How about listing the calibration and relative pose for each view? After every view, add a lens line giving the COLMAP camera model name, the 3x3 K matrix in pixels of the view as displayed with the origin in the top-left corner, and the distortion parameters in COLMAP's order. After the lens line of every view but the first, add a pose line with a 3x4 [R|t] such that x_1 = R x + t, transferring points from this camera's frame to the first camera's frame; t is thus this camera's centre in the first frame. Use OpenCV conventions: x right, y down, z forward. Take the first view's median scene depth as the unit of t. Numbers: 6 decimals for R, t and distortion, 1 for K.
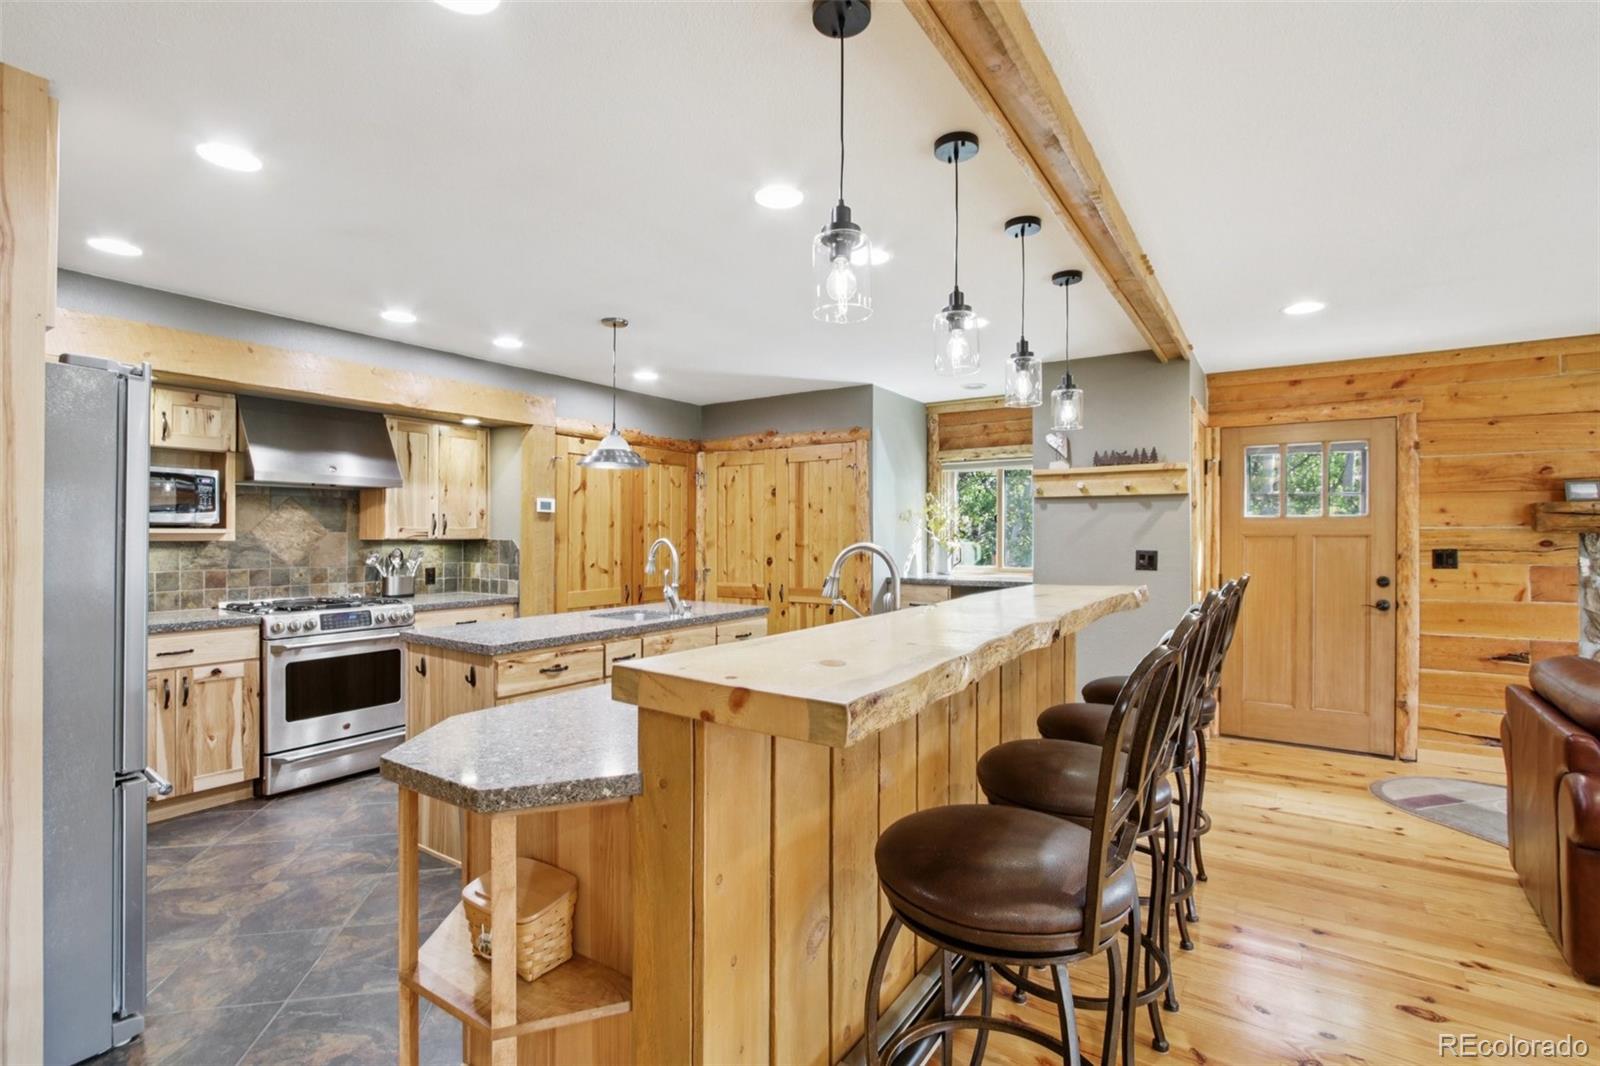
lens RADIAL K [[734.9, 0, 796.0], [0, 734.9, 534.7], [0, 0, 1]] dist [-0.018132, 0.002827]
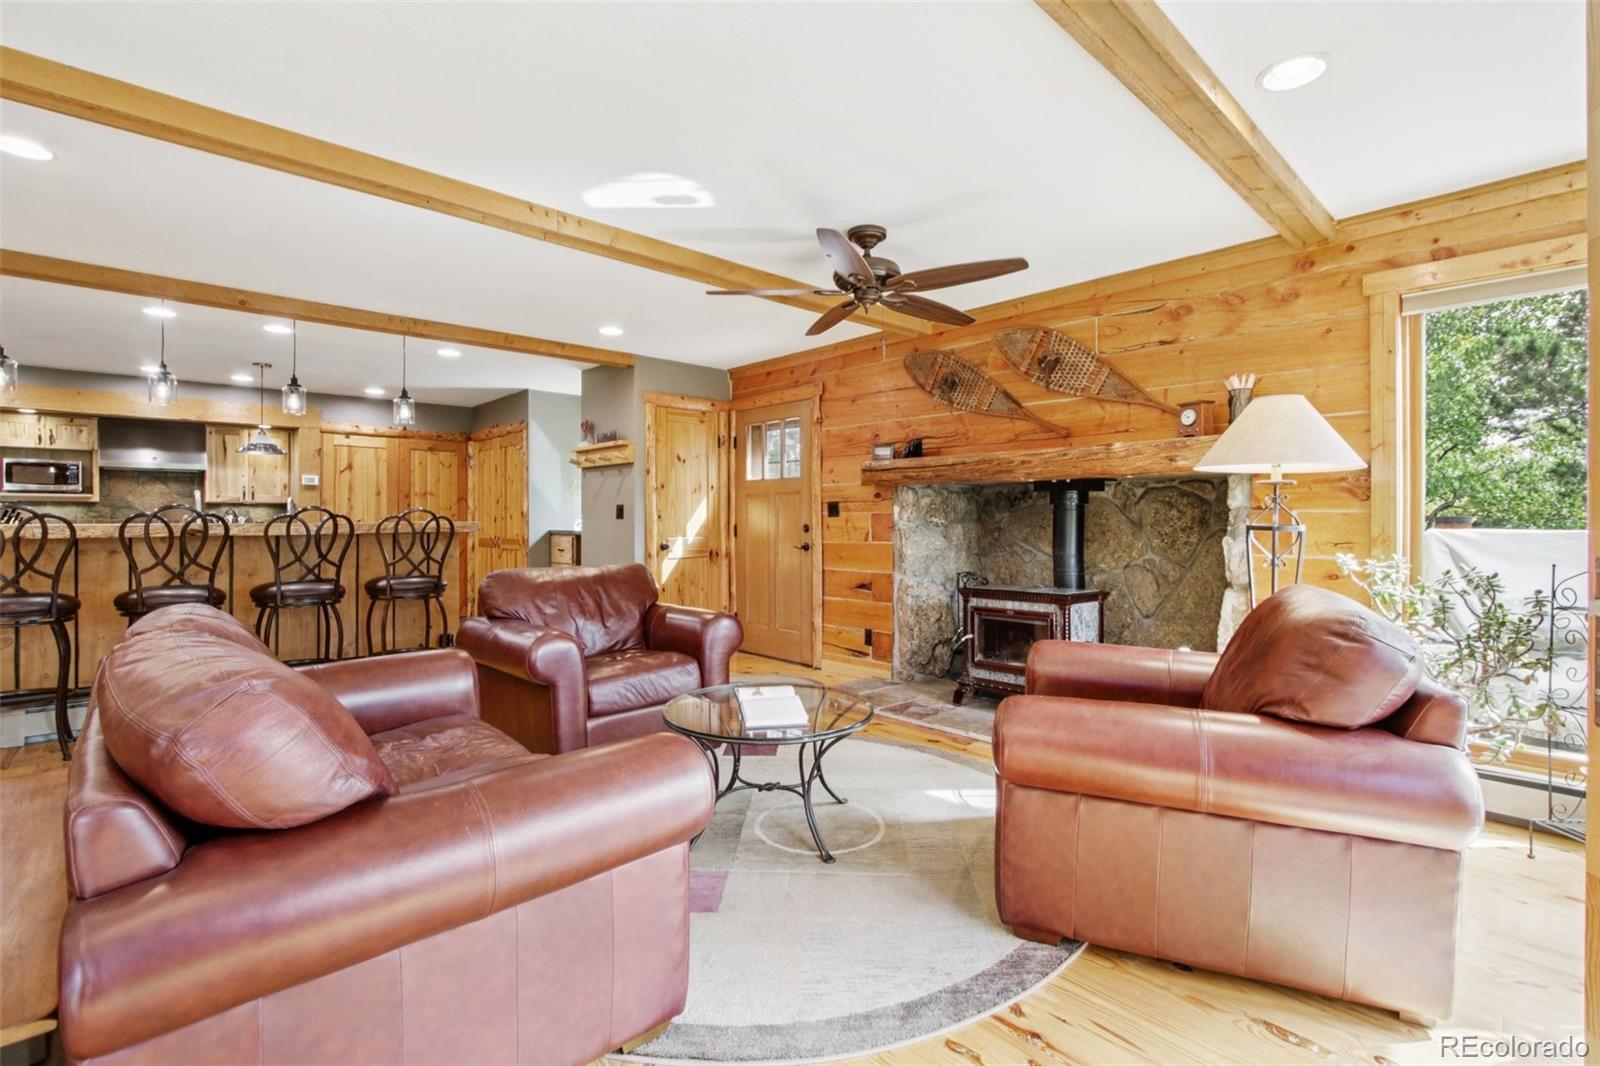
lens RADIAL K [[734.9, 0, 805.8], [0, 734.9, 523.1], [0, 0, 1]] dist [-0.018132, 0.002827]
pose [[0.972455, -0.001679, -0.233084, 1.136298], [0.002553, 0.999991, 0.003449, 0.052403], [0.233076, -0.003949, 0.972450, -0.258408]]
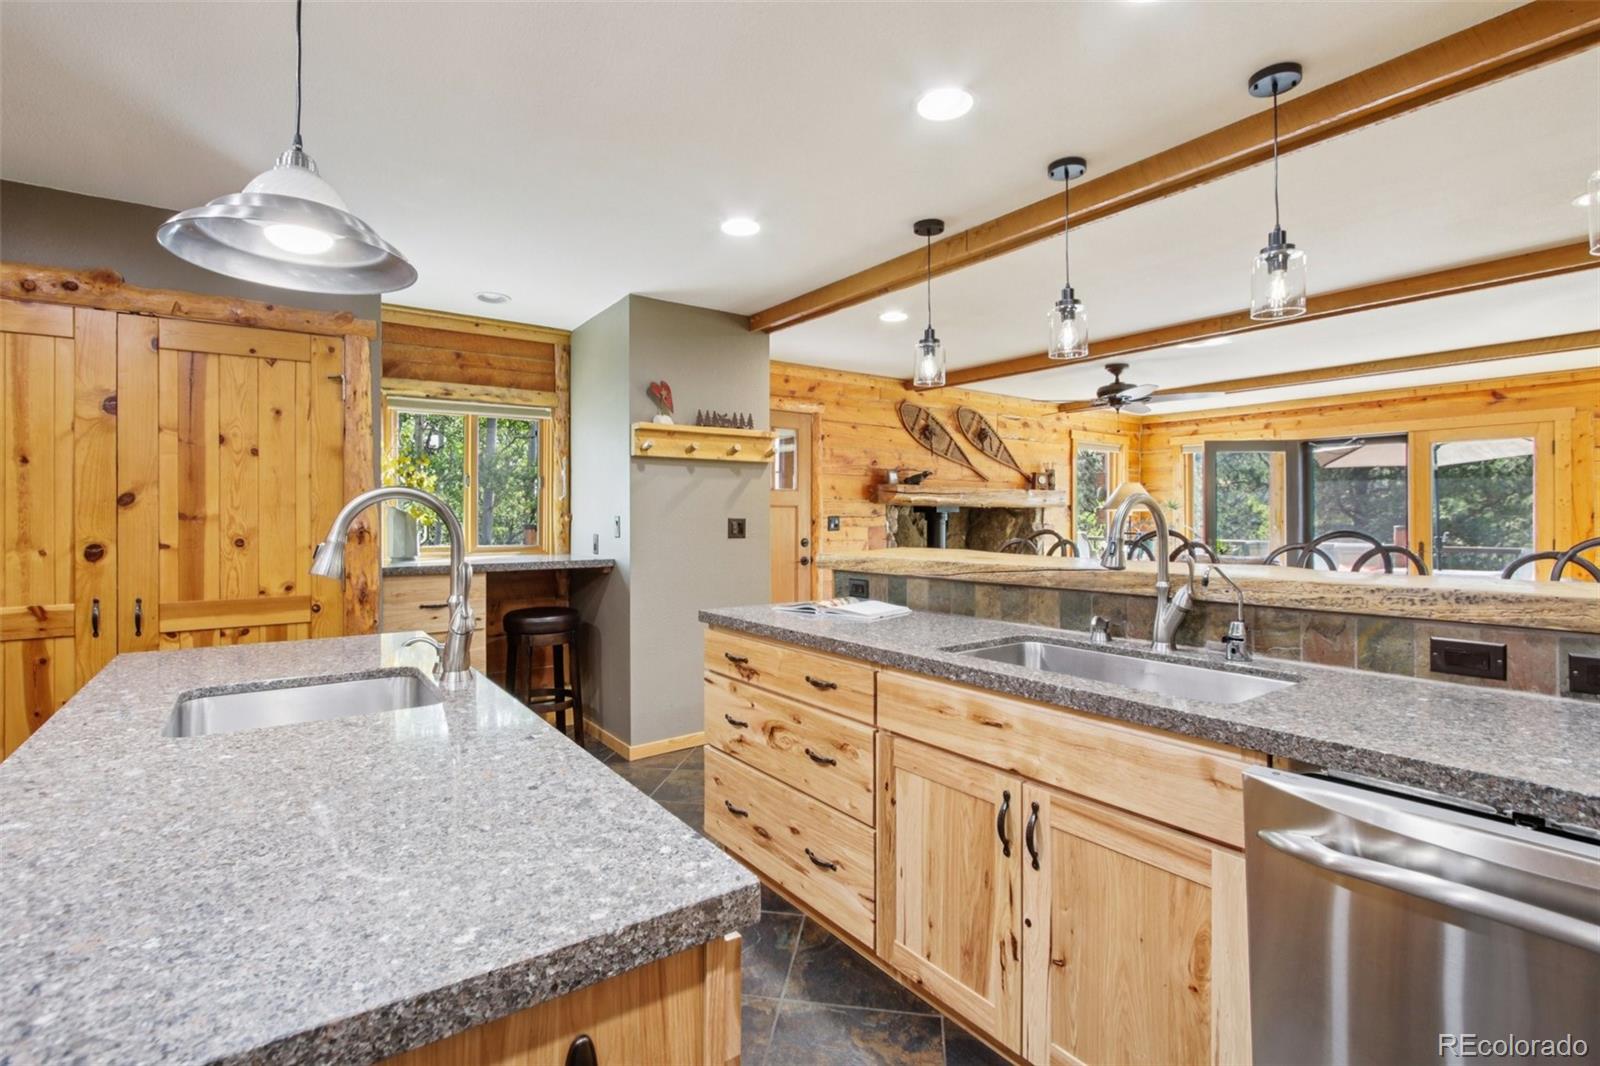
lens RADIAL K [[734.9, 0, 794.4], [0, 734.9, 509.8], [0, 0, 1]] dist [-0.018132, 0.002827]
pose [[0.354106, 0.007006, 0.935179, -0.411043], [0.001592, 0.999966, -0.008094, 0.018634], [-0.935204, 0.004355, 0.354083, 0.577293]]
